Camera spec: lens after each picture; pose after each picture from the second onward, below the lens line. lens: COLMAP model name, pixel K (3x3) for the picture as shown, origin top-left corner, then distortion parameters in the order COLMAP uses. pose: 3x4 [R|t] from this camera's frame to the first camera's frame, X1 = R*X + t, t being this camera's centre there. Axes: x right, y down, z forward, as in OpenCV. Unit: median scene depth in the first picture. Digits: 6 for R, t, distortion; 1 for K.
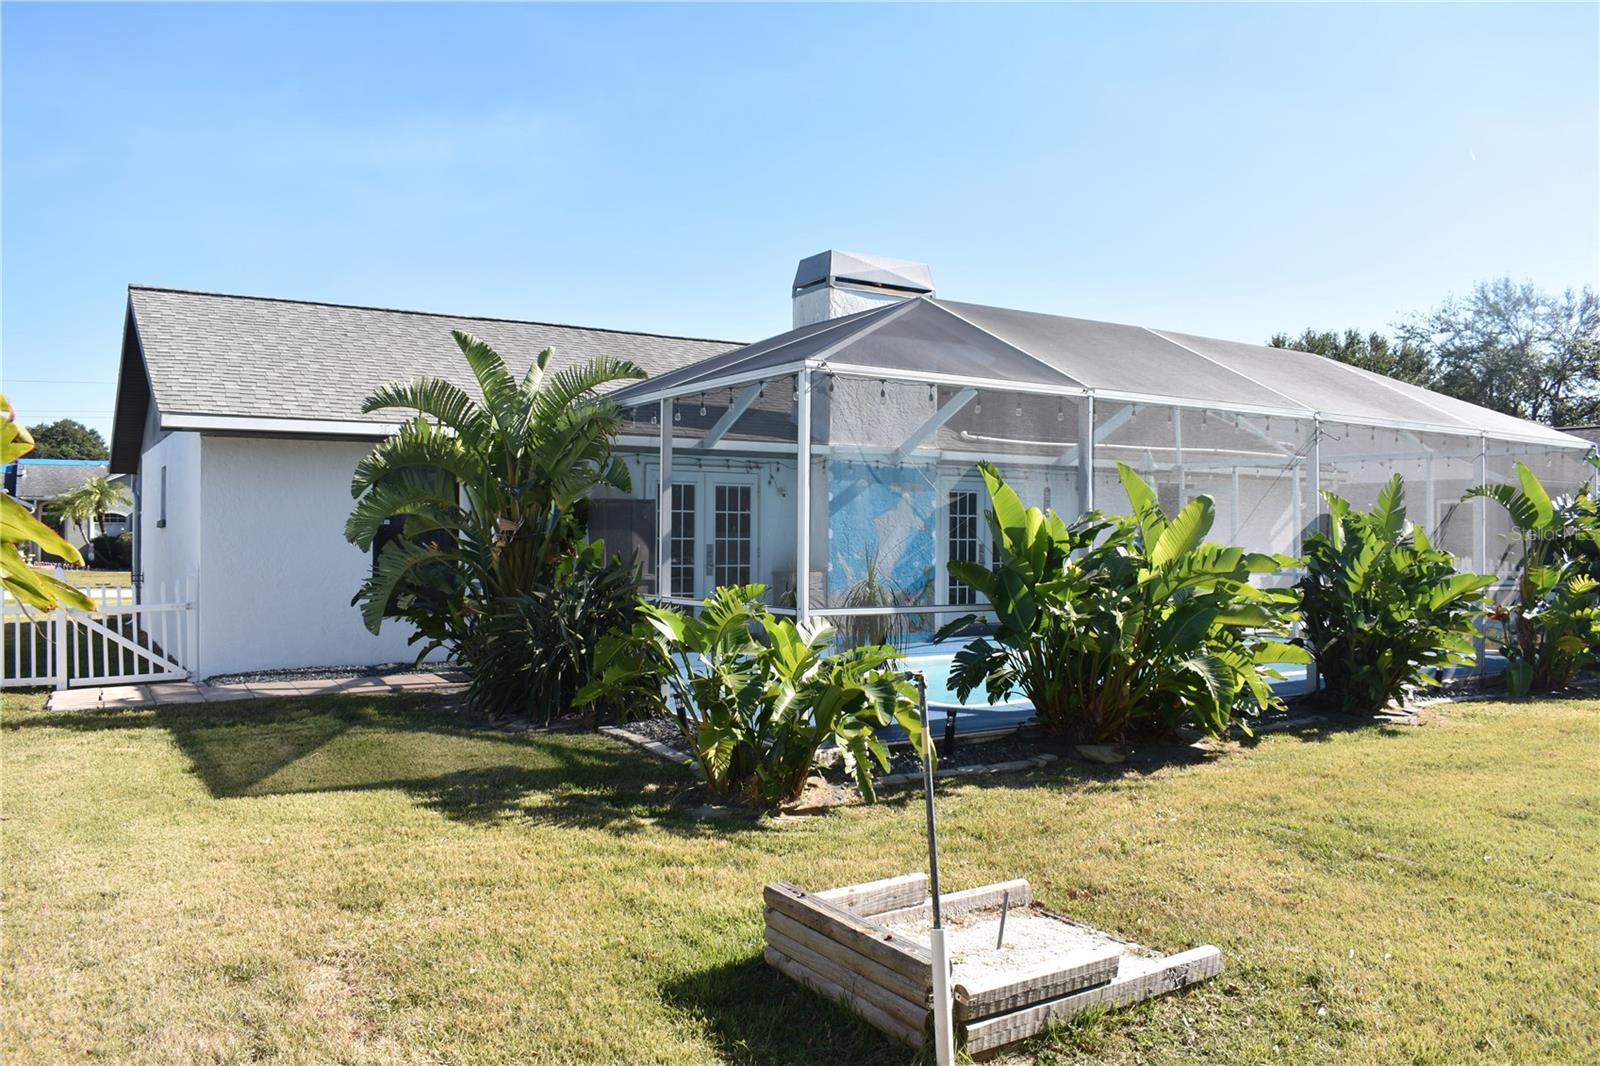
lens RADIAL K [[1289.2, 0, 800.0], [0, 1289.2, 533.0], [0, 0, 1]] dist [-0.093882, 0.018852]
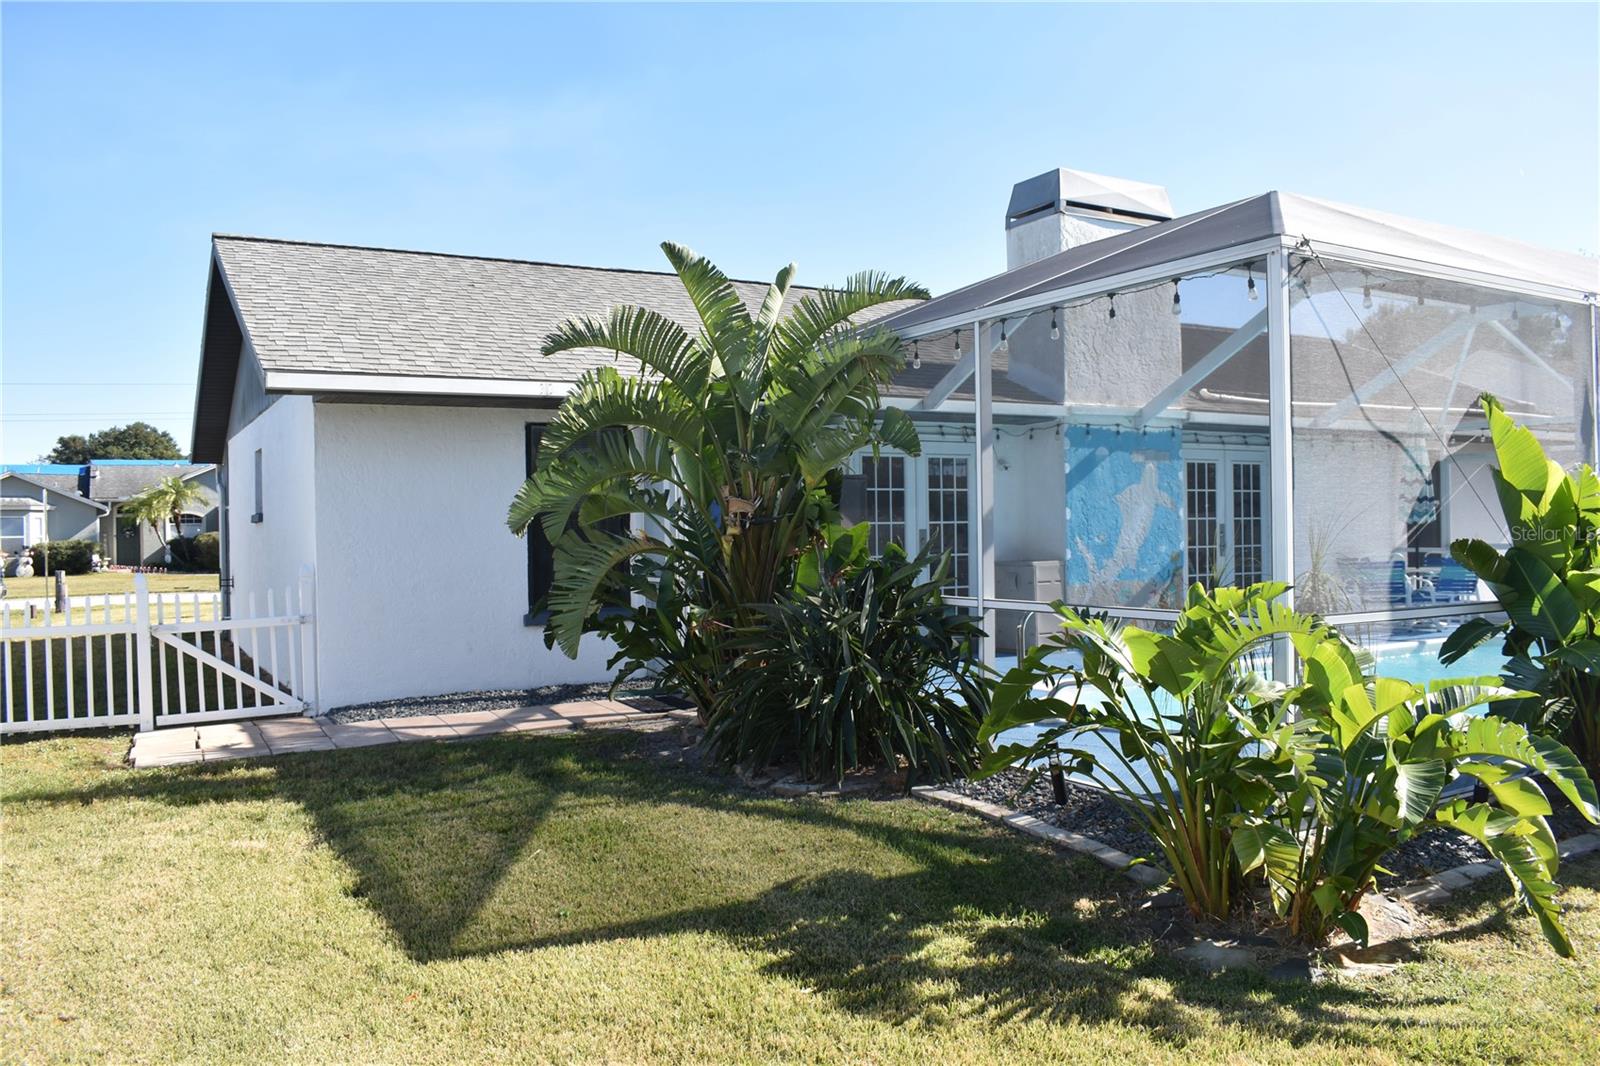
lens RADIAL K [[1289.2, 0, 800.0], [0, 1289.2, 533.0], [0, 0, 1]] dist [-0.093882, 0.018852]
pose [[0.998668, -0.019382, -0.047816, -0.140495], [0.019766, 0.999776, 0.007561, 0.004397], [0.047658, -0.008496, 0.998828, 0.231321]]
